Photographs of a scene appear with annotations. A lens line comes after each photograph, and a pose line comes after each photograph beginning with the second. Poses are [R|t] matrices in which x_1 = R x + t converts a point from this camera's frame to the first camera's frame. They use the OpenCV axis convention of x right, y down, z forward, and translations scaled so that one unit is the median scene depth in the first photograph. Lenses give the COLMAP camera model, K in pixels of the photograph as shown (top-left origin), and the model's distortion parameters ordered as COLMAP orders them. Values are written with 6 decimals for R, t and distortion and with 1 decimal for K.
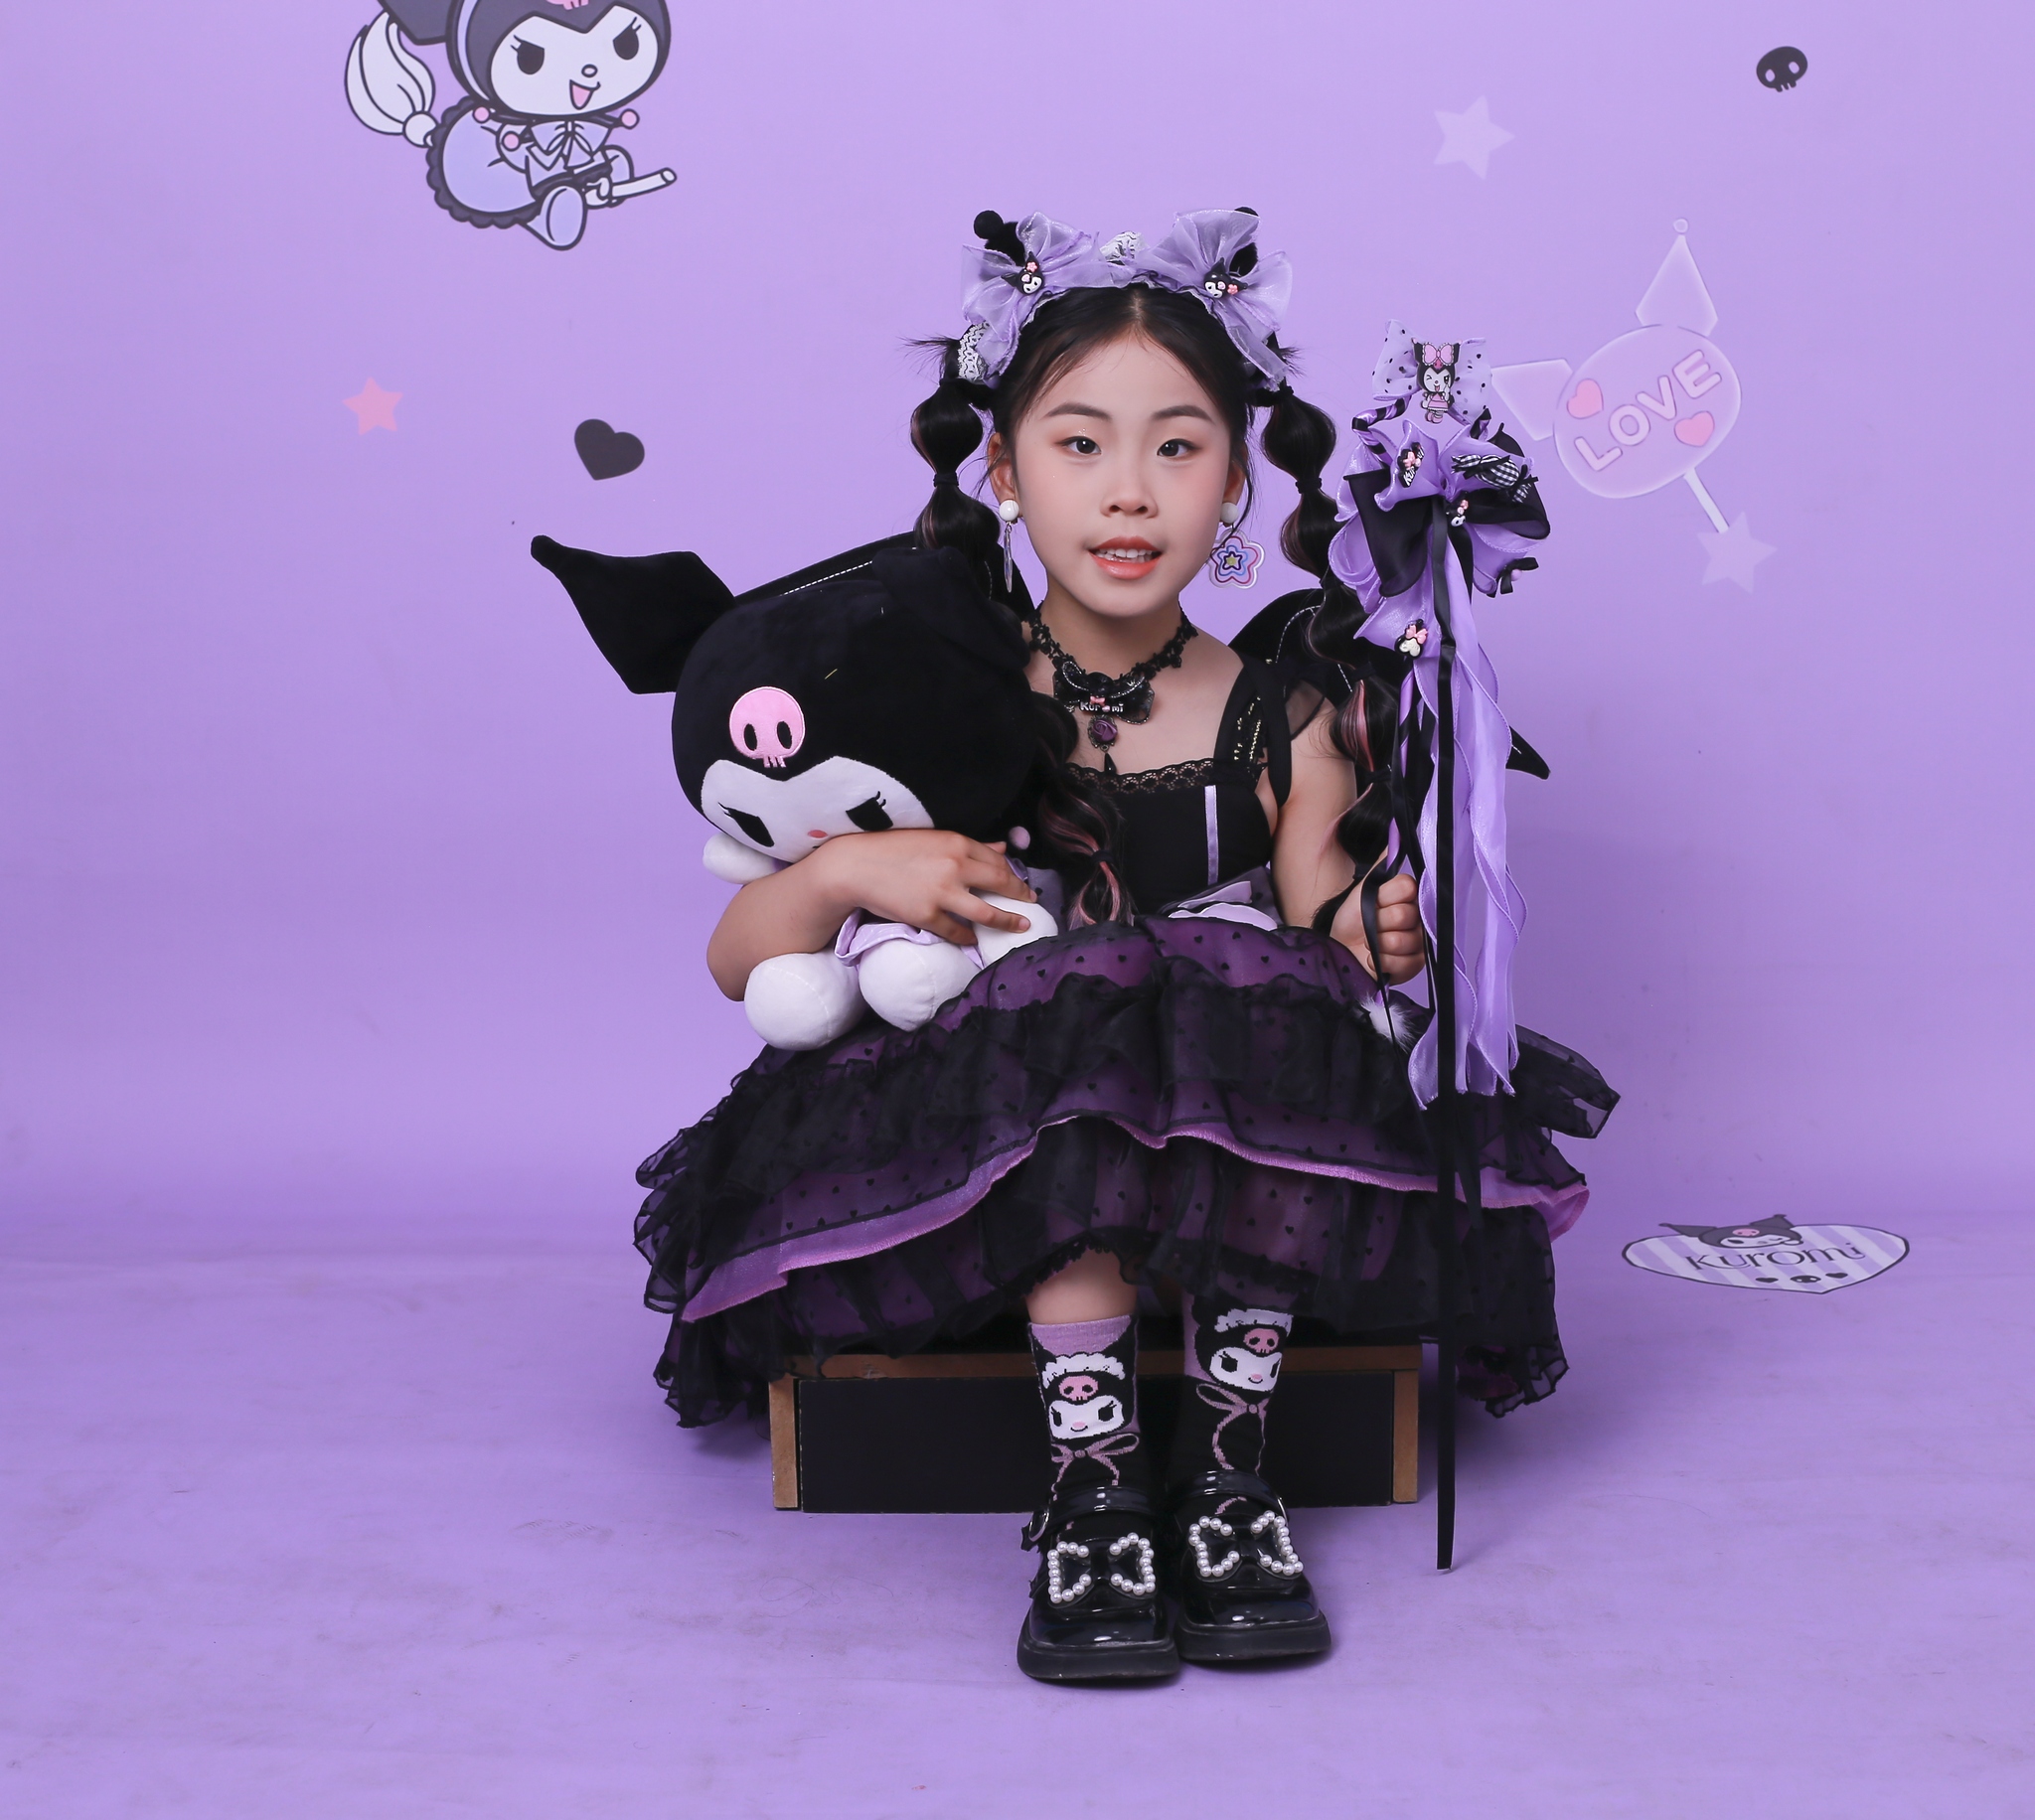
lens RADIAL K [[3848.4, 0, 982.3], [0, 3848.4, 870.6], [0, 0, 1]] dist [-0.155477, 0.135064]
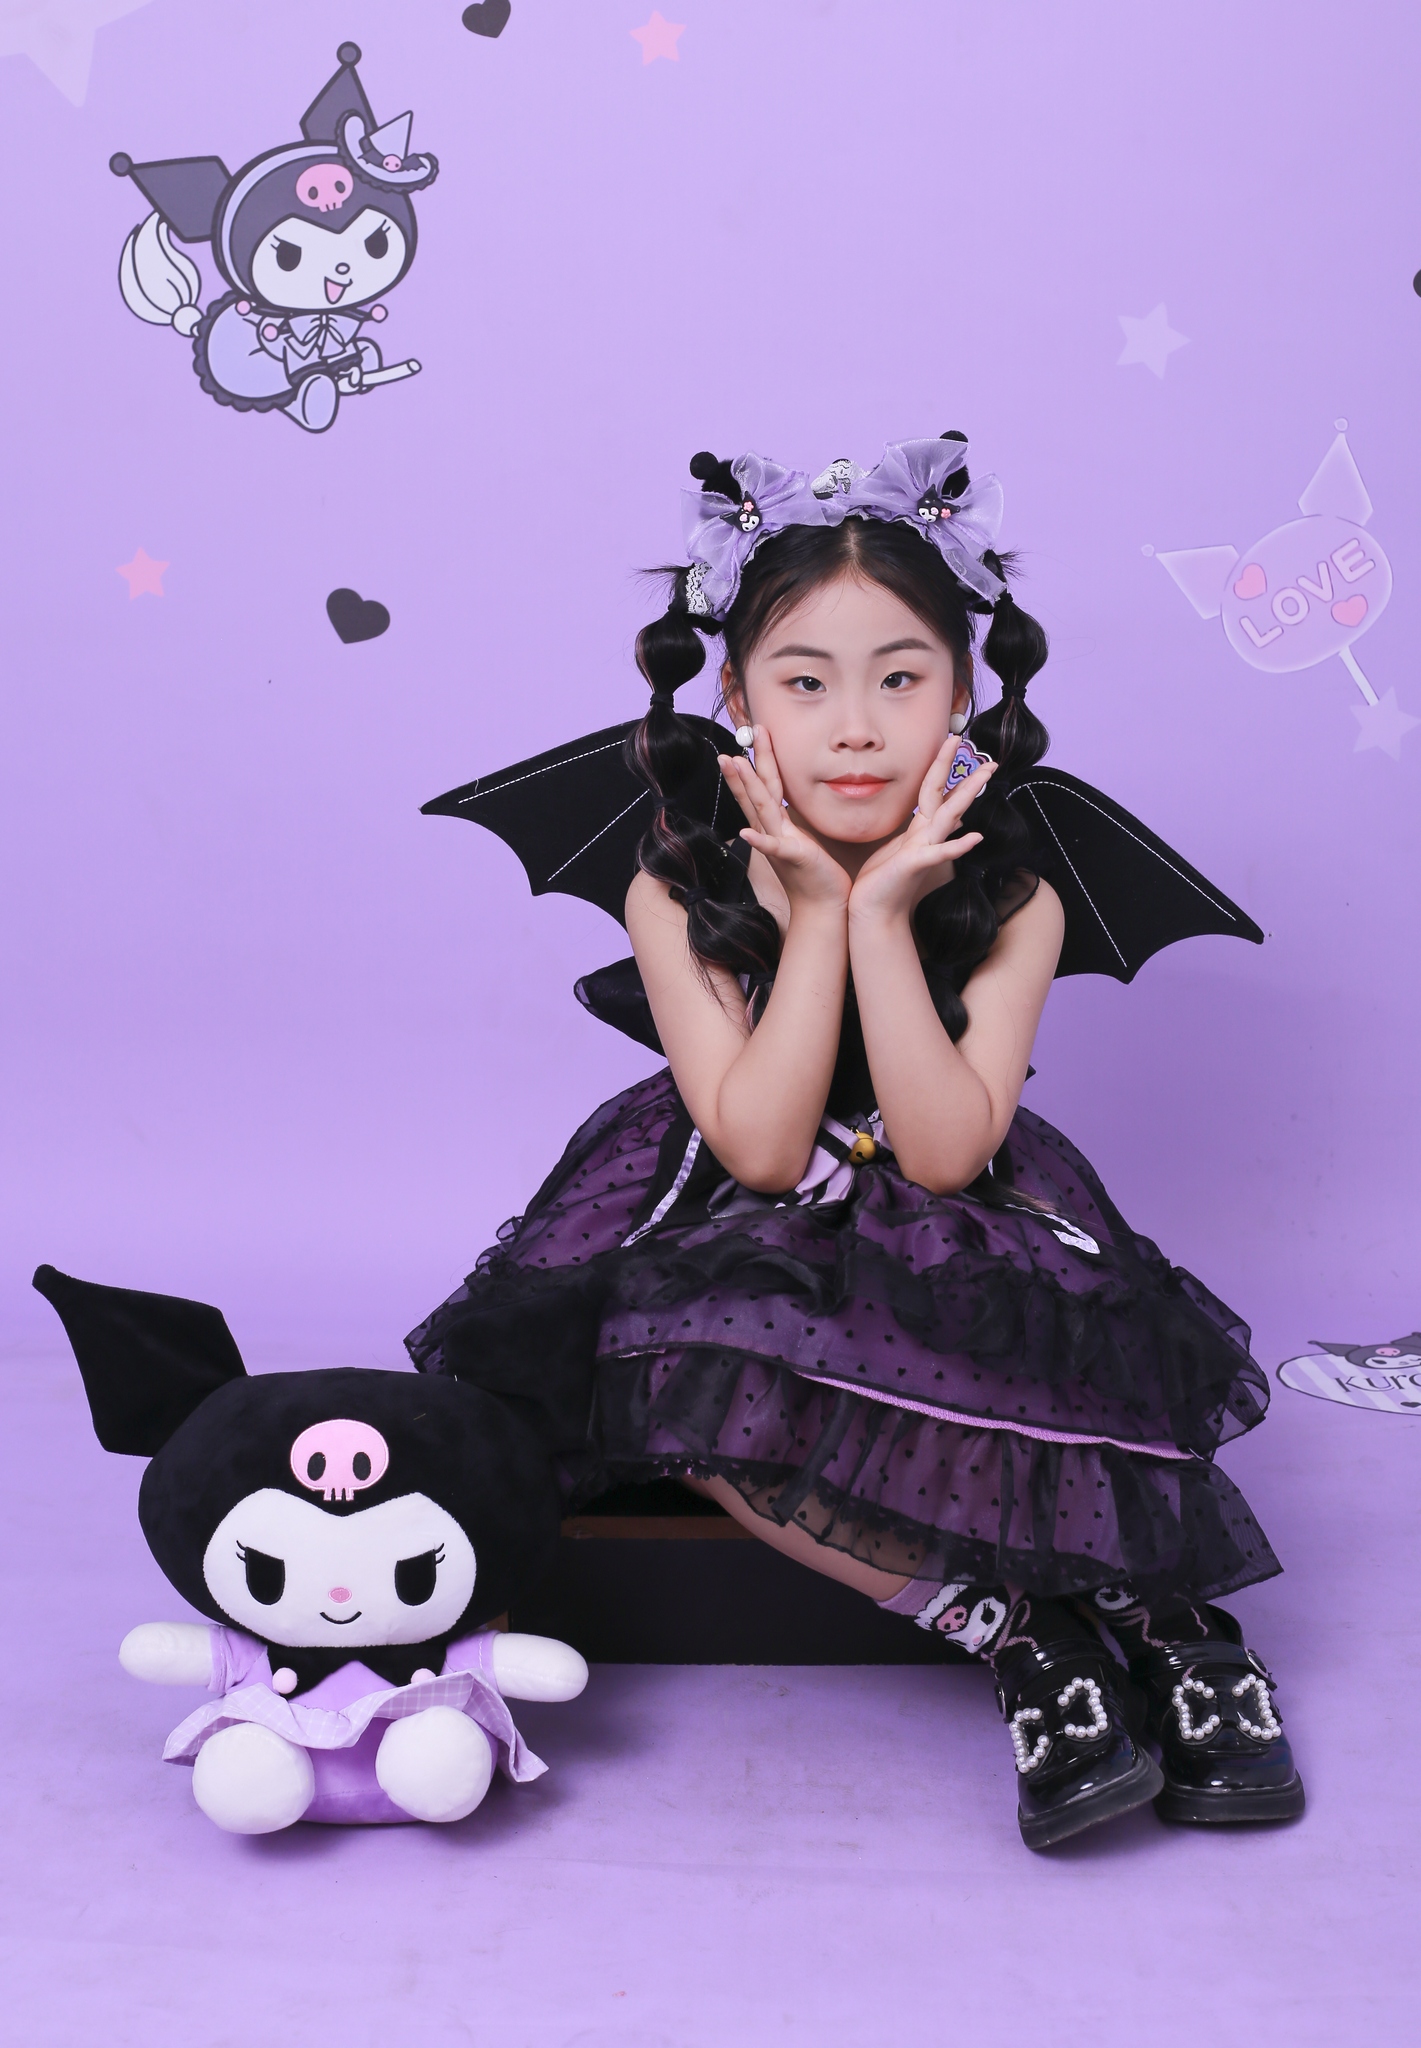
lens RADIAL K [[3020.9, 0, 705.4], [0, 3020.9, 942.0], [0, 0, 1]] dist [-0.151959, 0.091716]
pose [[0.999913, 0.012678, 0.003617, -0.000070], [-0.012751, 0.999704, 0.020697, -0.036379], [-0.003353, -0.020741, 0.999779, 0.141810]]
